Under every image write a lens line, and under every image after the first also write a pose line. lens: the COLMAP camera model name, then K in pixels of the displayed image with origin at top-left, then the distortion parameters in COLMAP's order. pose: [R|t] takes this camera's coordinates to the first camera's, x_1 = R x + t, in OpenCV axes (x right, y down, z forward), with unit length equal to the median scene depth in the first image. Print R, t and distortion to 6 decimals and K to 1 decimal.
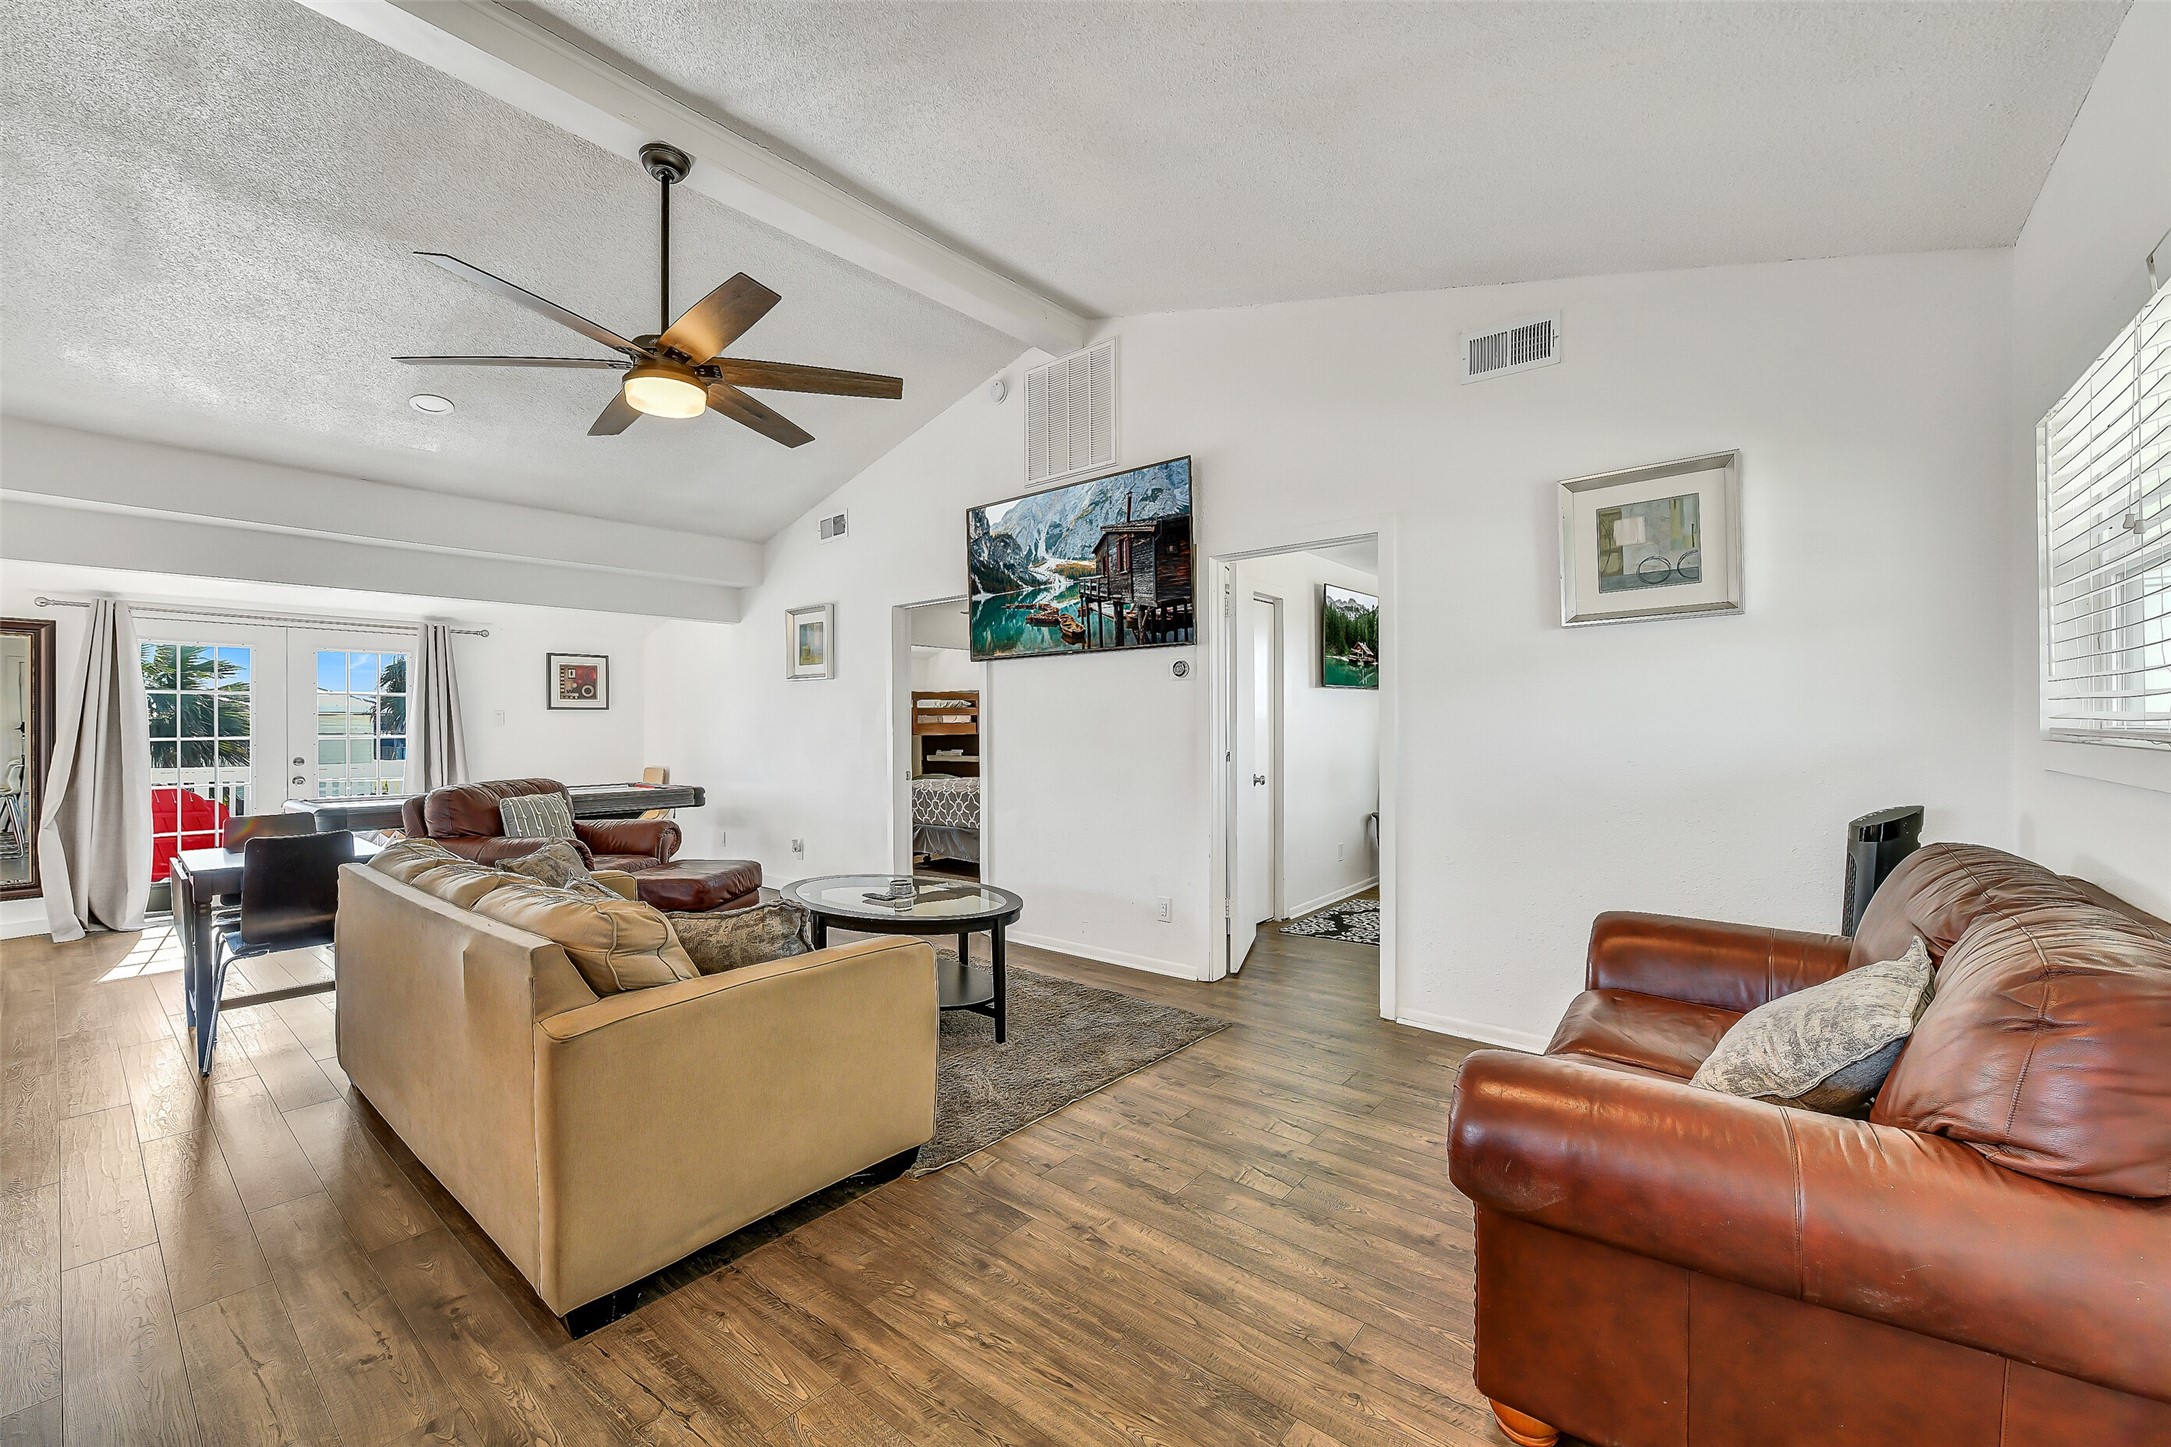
lens RADIAL K [[856.5, 0, 1083.1], [0, 856.5, 724.1], [0, 0, 1]] dist [-0.007886, 0.000229]
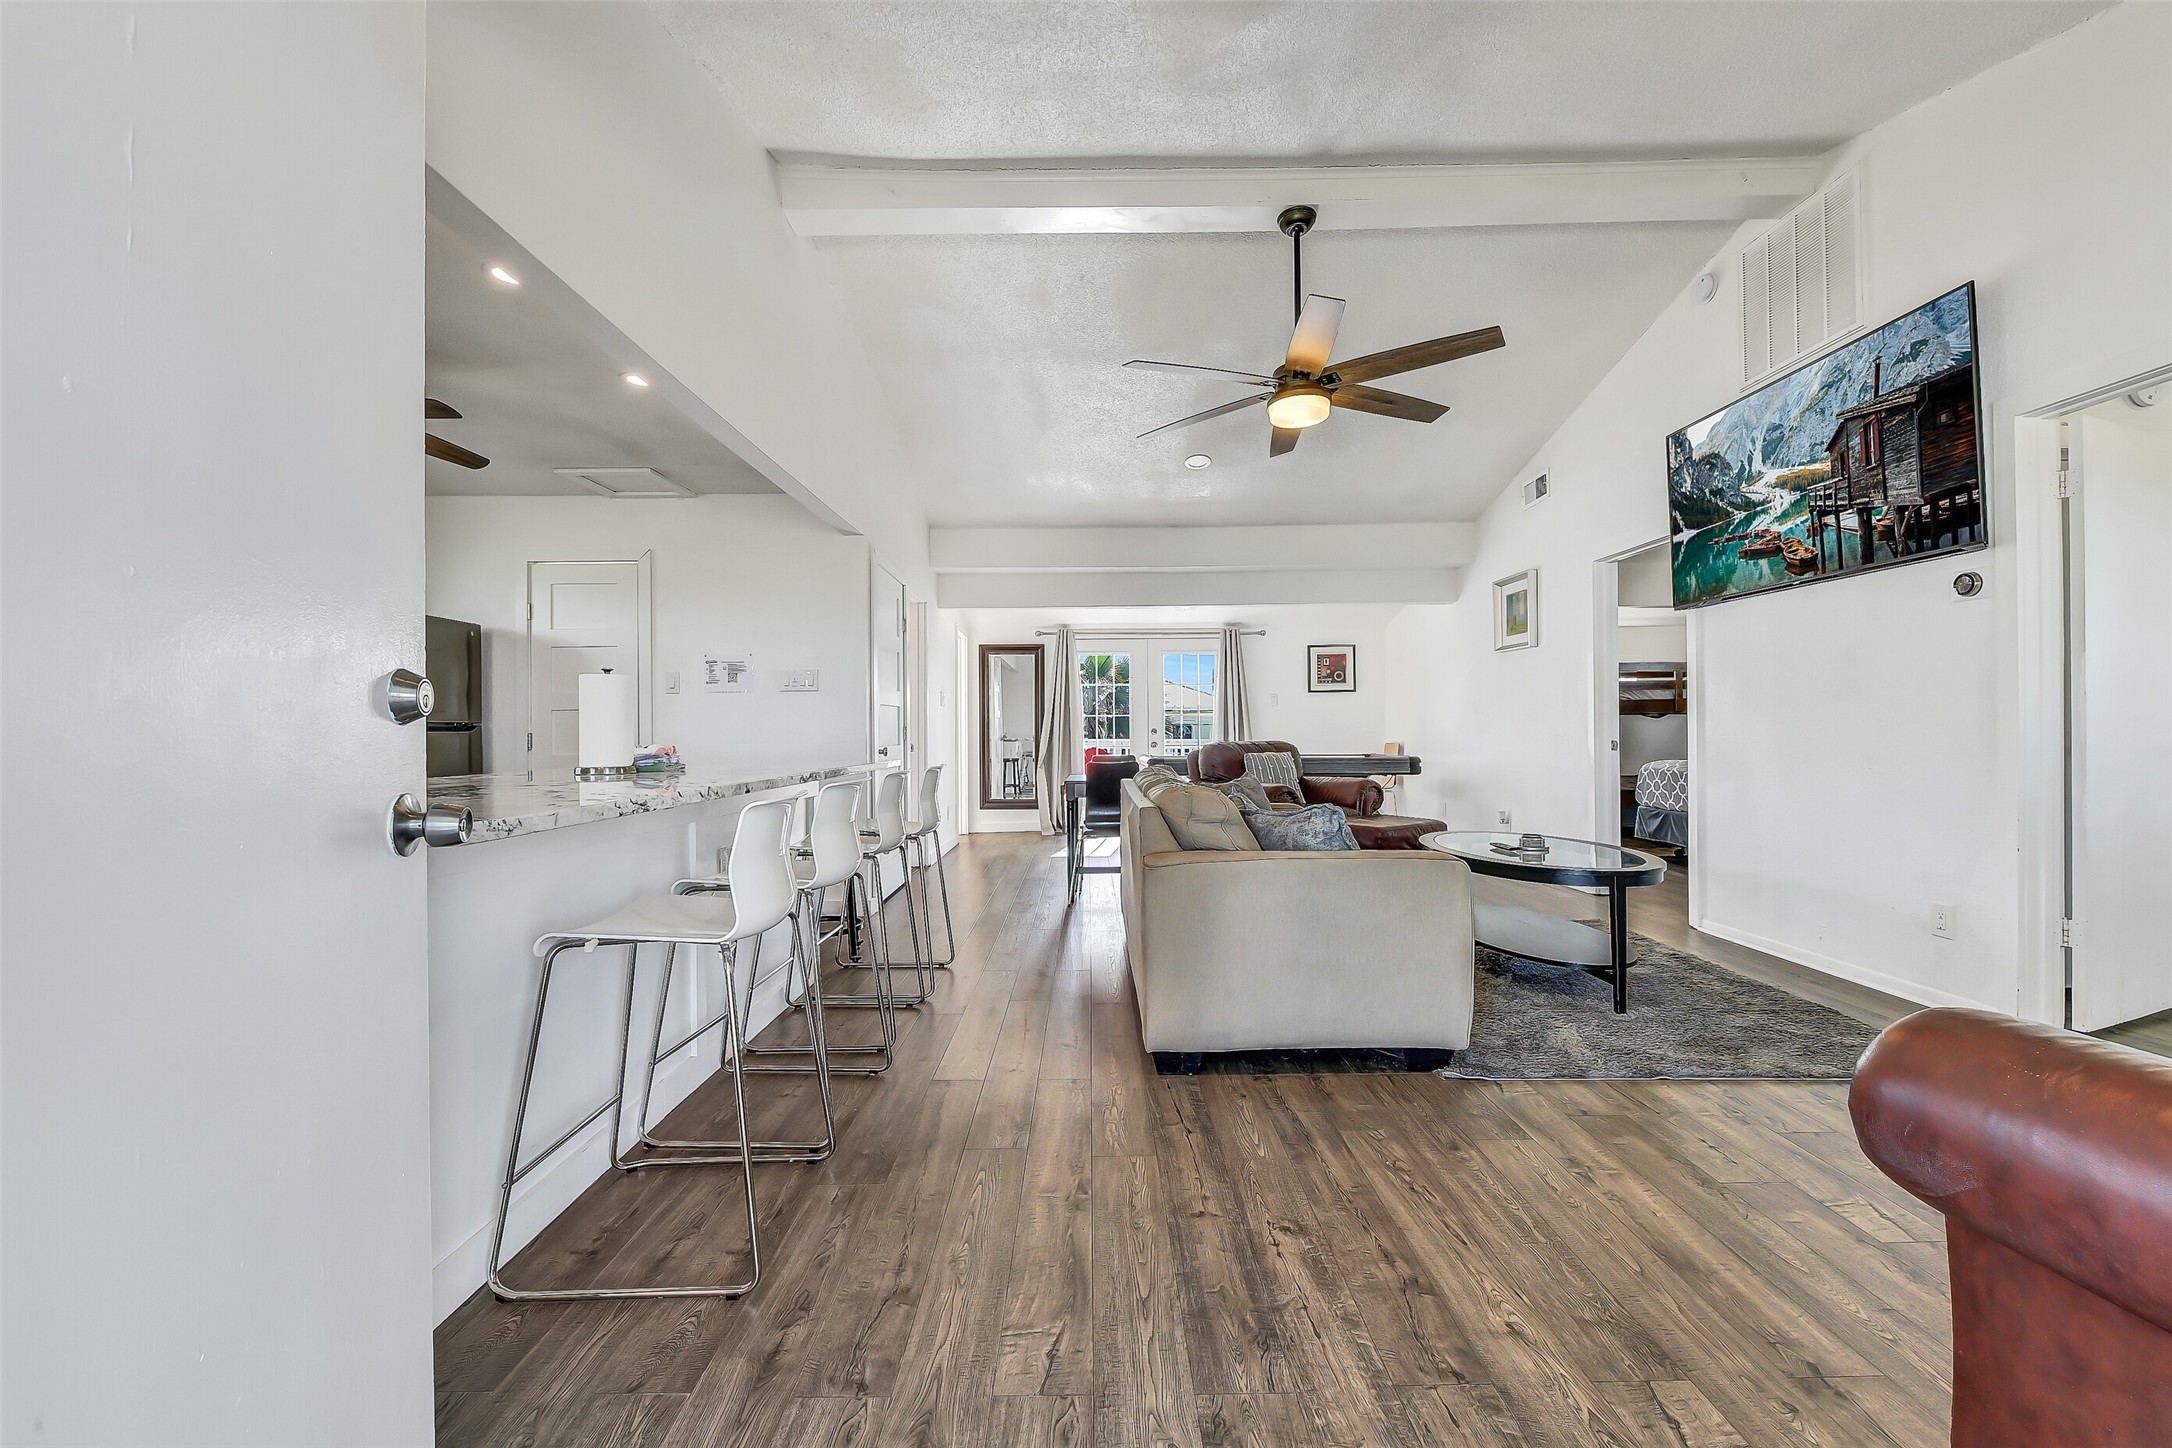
lens RADIAL K [[856.8, 0, 1083.8], [0, 856.8, 725.8], [0, 0, 1]] dist [-0.007886, 0.000229]
pose [[0.632572, -0.001238, -0.774500, 0.200818], [0.004024, 0.999990, 0.001688, 0.050047], [0.774491, -0.004184, 0.632571, -0.014945]]
